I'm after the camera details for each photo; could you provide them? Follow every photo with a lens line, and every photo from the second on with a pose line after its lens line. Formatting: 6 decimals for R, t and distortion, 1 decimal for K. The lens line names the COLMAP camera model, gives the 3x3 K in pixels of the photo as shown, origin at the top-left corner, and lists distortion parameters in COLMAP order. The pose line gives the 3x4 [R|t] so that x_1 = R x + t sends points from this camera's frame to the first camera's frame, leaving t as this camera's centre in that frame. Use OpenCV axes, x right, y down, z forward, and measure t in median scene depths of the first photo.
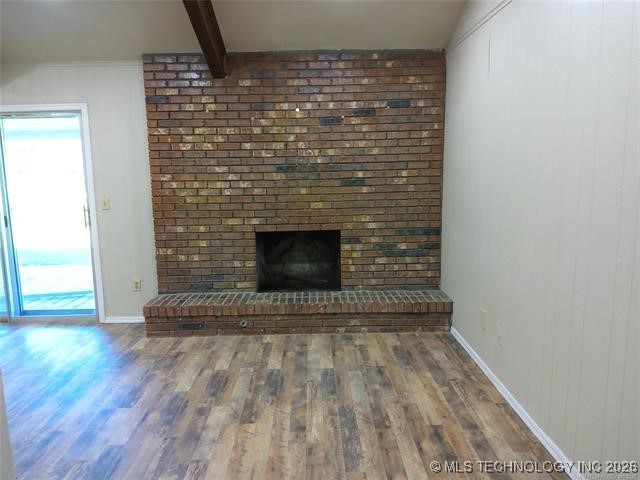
lens RADIAL K [[480.7, 0, 318.0], [0, 480.7, 240.5], [0, 0, 1]] dist [0.101533, -0.173591]
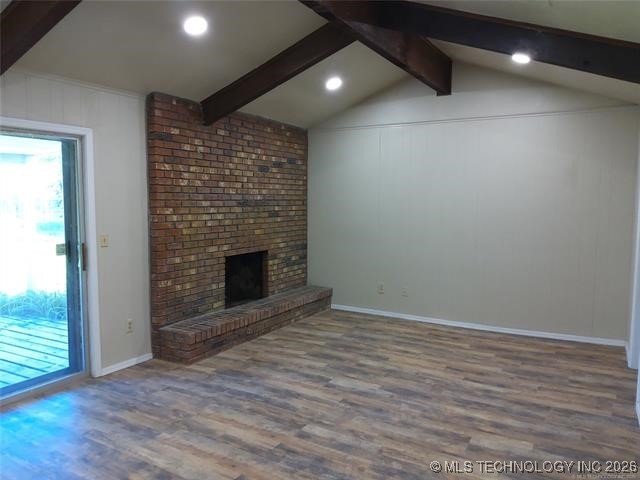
lens RADIAL K [[480.7, 0, 318.0], [0, 480.7, 240.5], [0, 0, 1]] dist [0.101533, -0.173591]
pose [[0.509027, -0.054069, 0.859051, -1.050344], [0.113188, 0.993563, -0.004534, -0.026862], [-0.853276, 0.099542, 0.511871, 0.207192]]
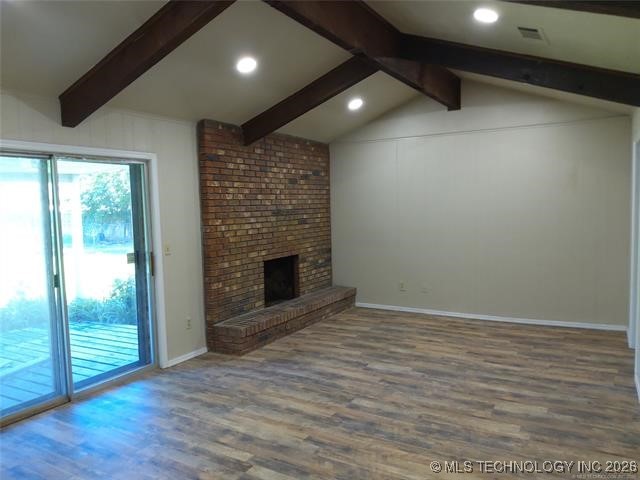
lens RADIAL K [[479.7, 0, 317.2], [0, 479.7, 238.3], [0, 0, 1]] dist [0.105855, -0.188169]
pose [[0.516173, -0.056720, 0.854604, -1.204325], [0.143842, 0.989373, -0.021214, -0.031599], [-0.844320, 0.133878, 0.518846, 0.192873]]
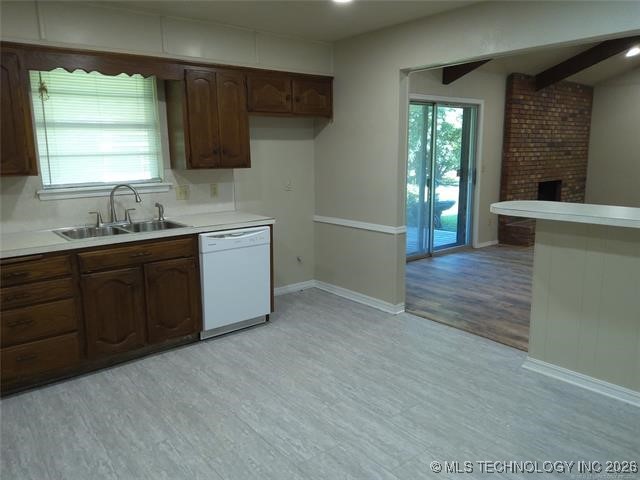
lens RADIAL K [[483.3, 0, 320.0], [0, 483.3, 240.0], [0, 0, 1]] dist [0.090190, -0.151348]
pose [[0.779009, -0.105722, 0.618036, -1.863976], [0.091952, 0.994288, 0.054182, 0.020237], [-0.620234, 0.014621, 0.784281, 0.133520]]
